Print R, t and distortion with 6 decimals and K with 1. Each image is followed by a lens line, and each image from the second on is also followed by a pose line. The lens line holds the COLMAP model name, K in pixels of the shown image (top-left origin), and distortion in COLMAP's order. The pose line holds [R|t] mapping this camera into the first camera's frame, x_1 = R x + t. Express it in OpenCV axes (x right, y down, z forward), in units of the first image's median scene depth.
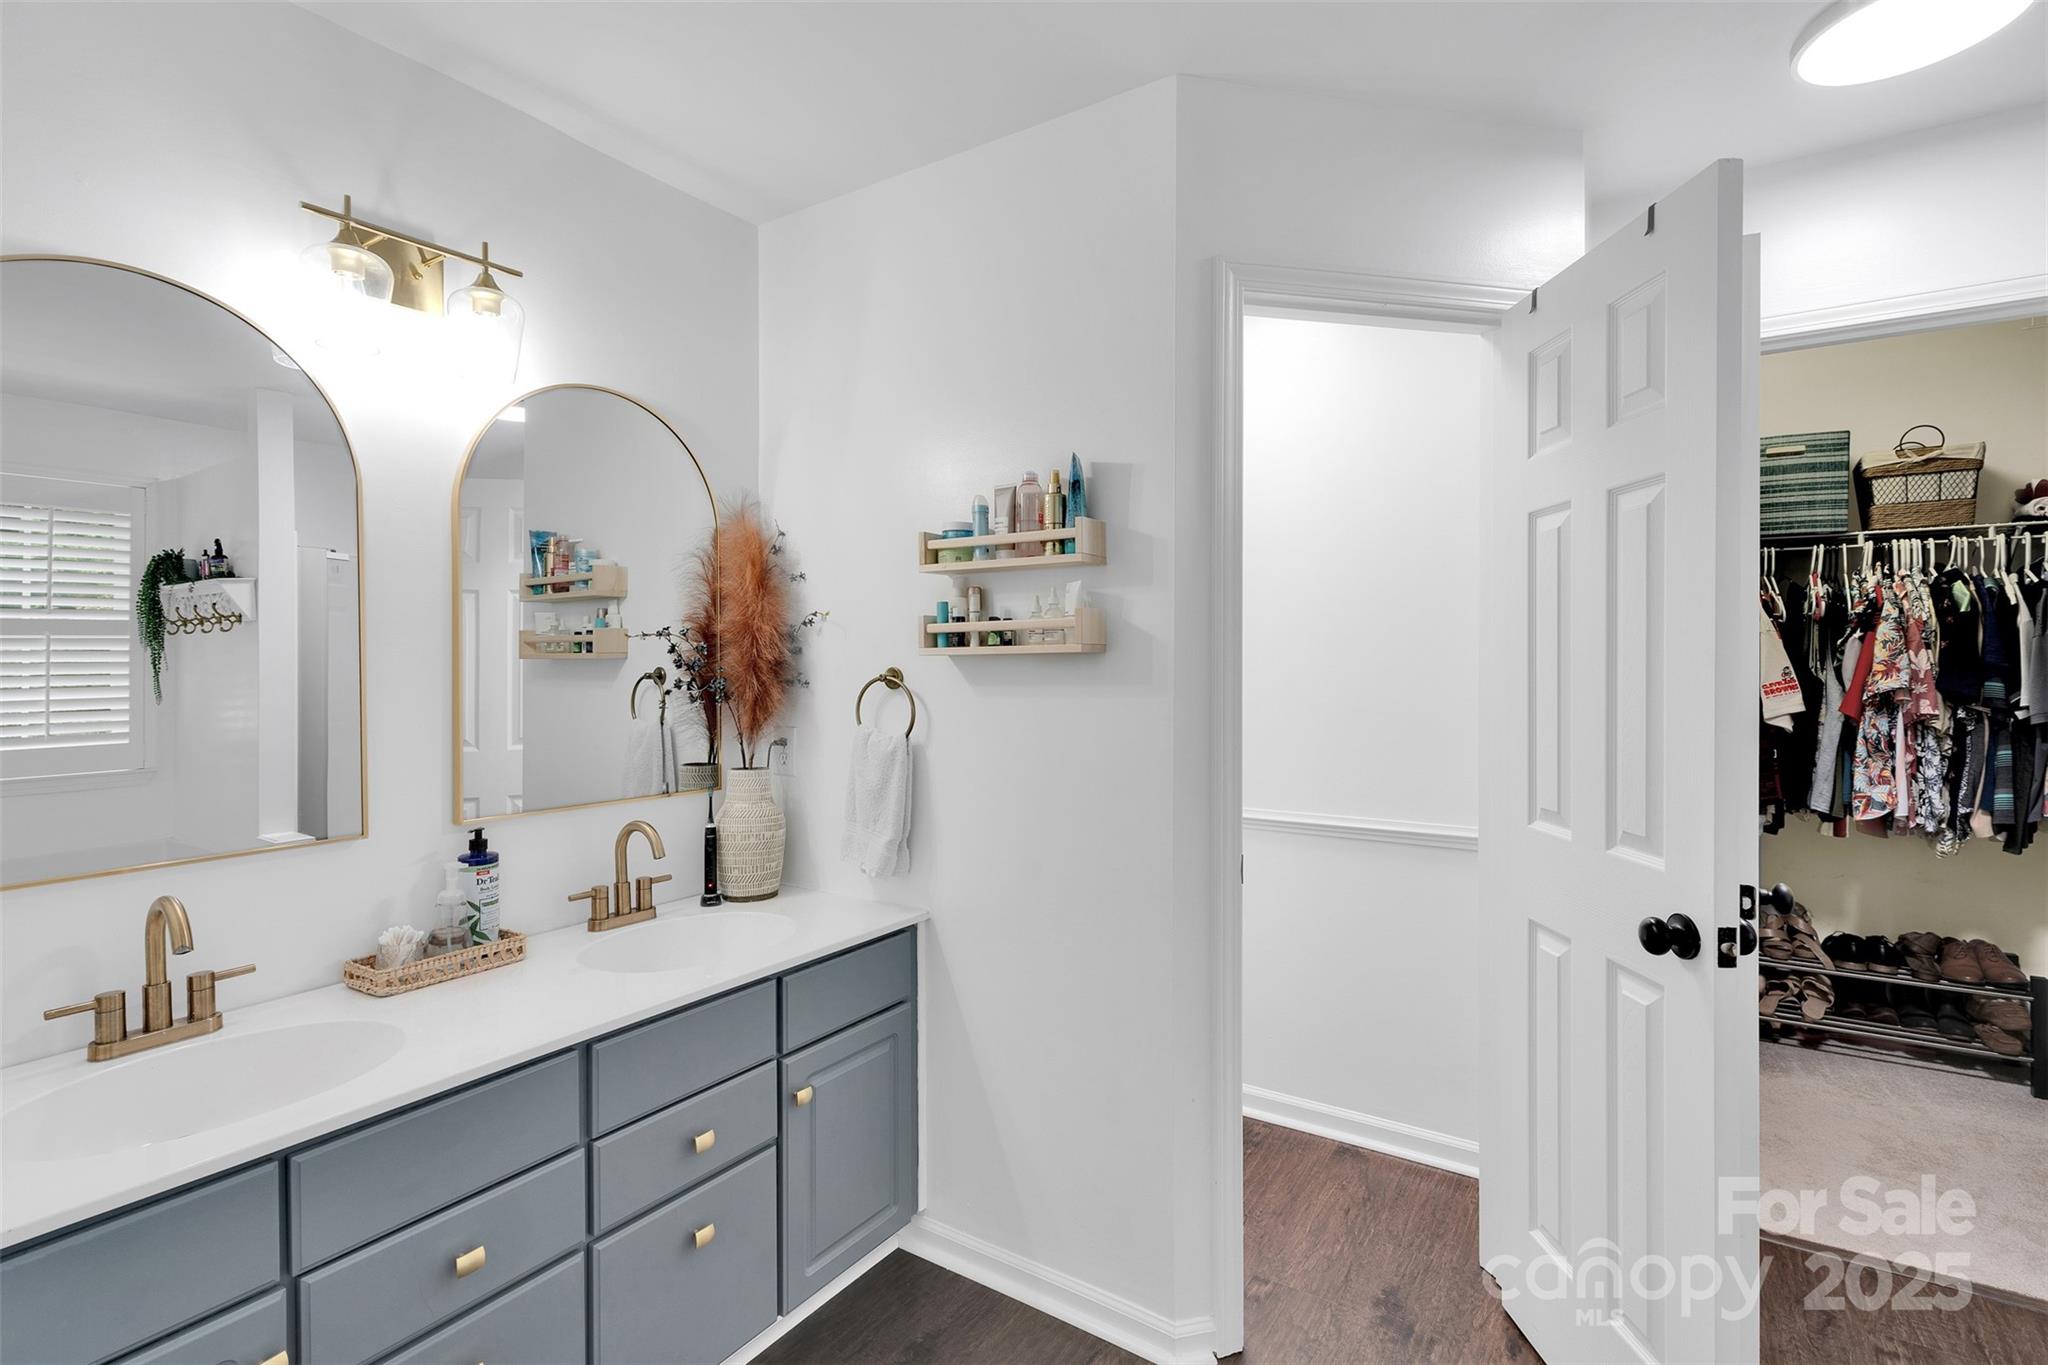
lens RADIAL K [[954.0, 0, 1025.2], [0, 954.0, 671.2], [0, 0, 1]] dist [0.003285, 0.000614]
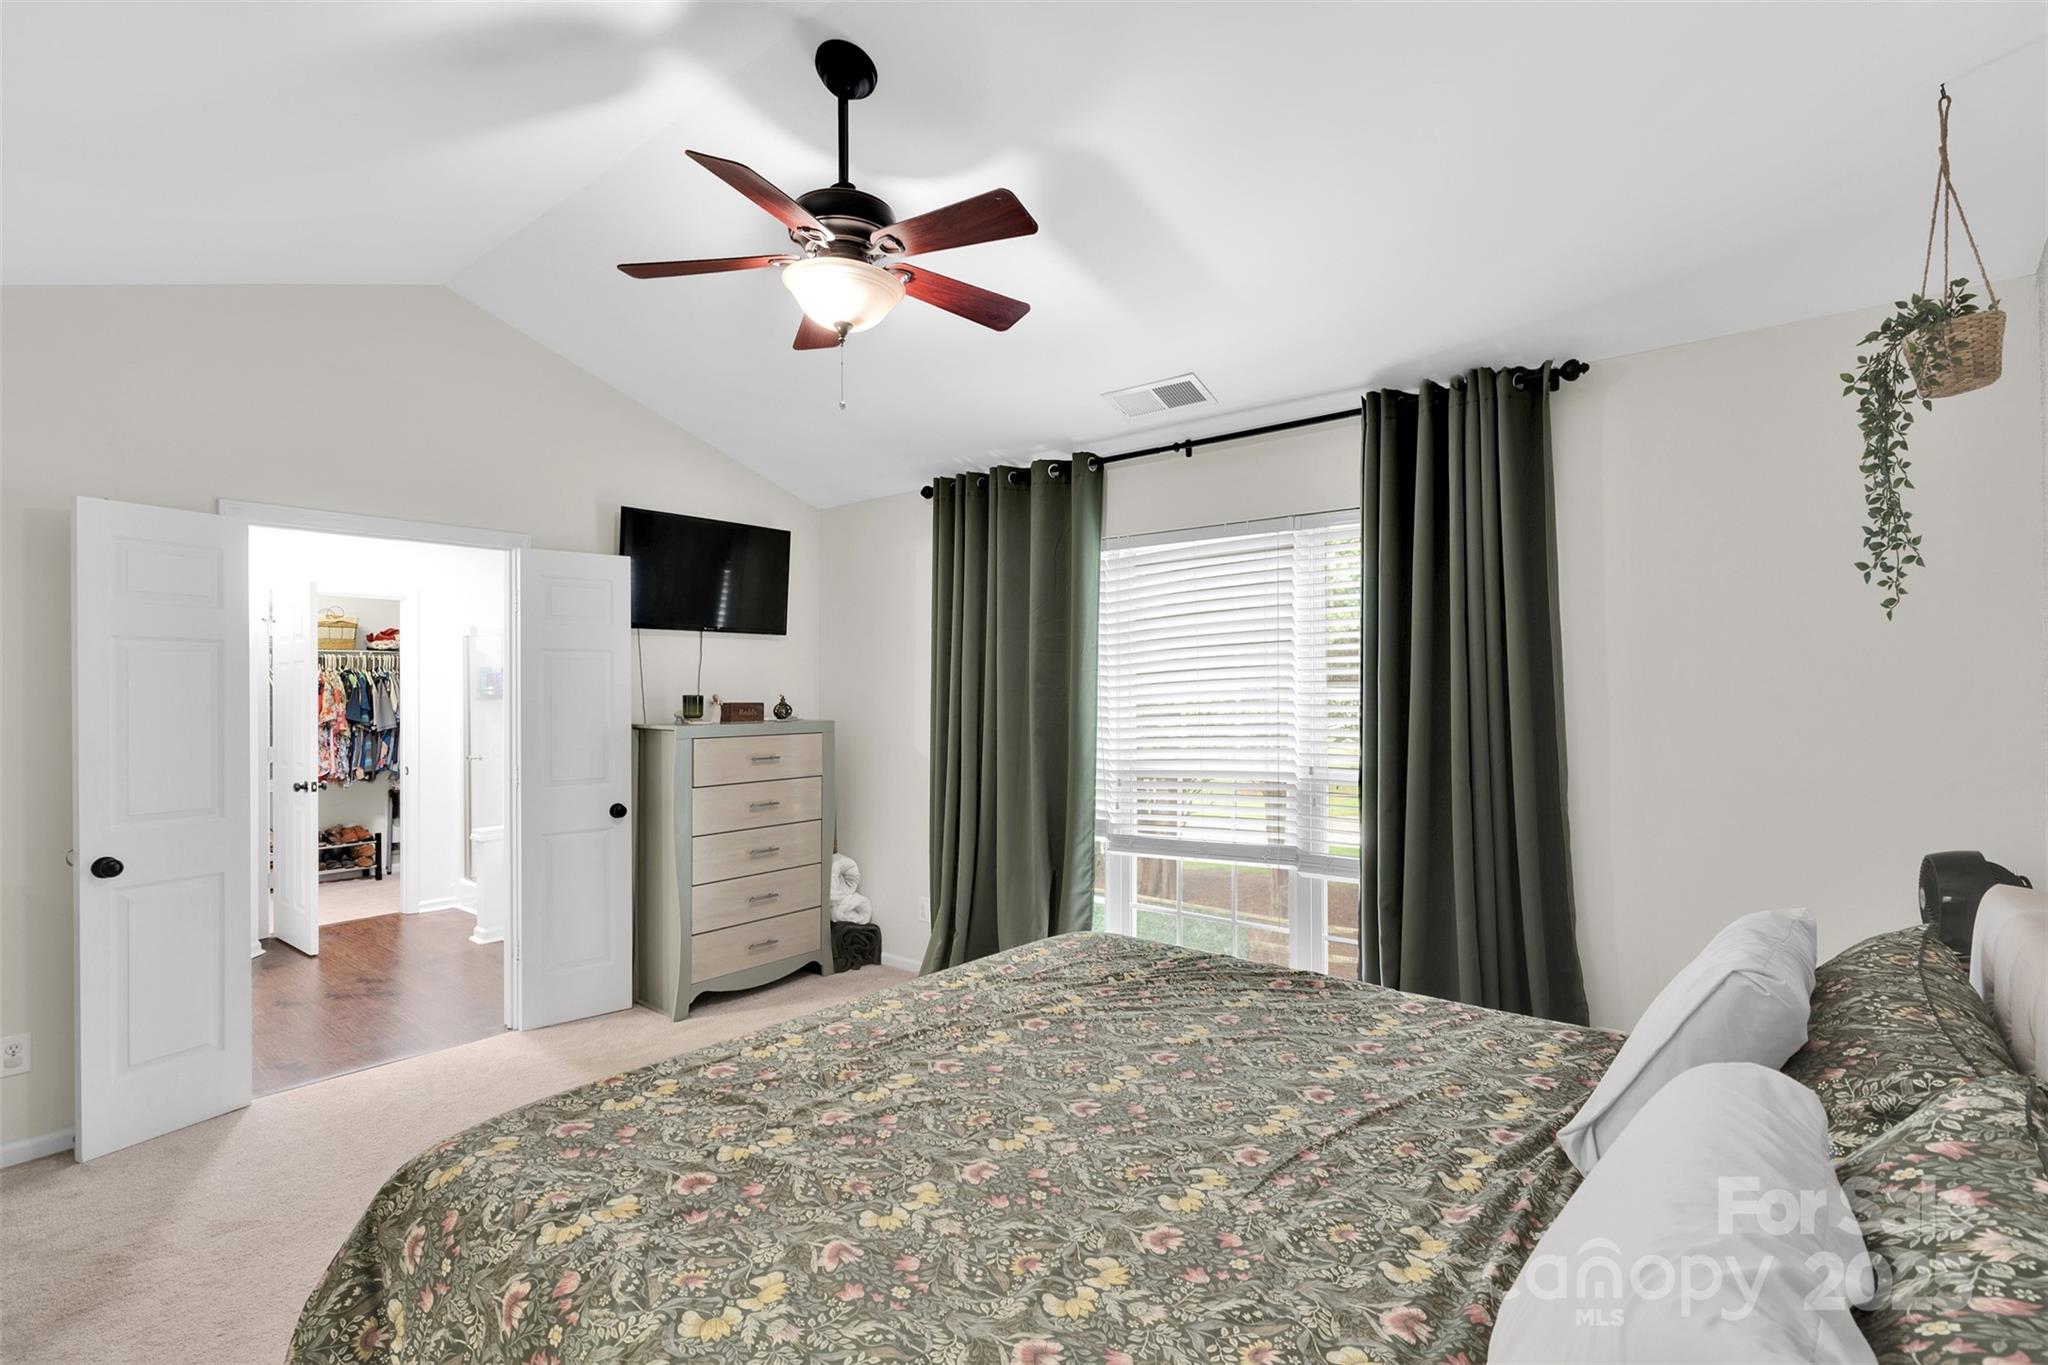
lens RADIAL K [[954.0, 0, 1025.2], [0, 954.0, 671.2], [0, 0, 1]] dist [0.003285, 0.000614]
pose [[0.106435, 0.001968, 0.994318, -1.756374], [0.014964, 0.999882, -0.003581, -0.094199], [-0.994207, 0.015261, 0.106393, -1.343801]]
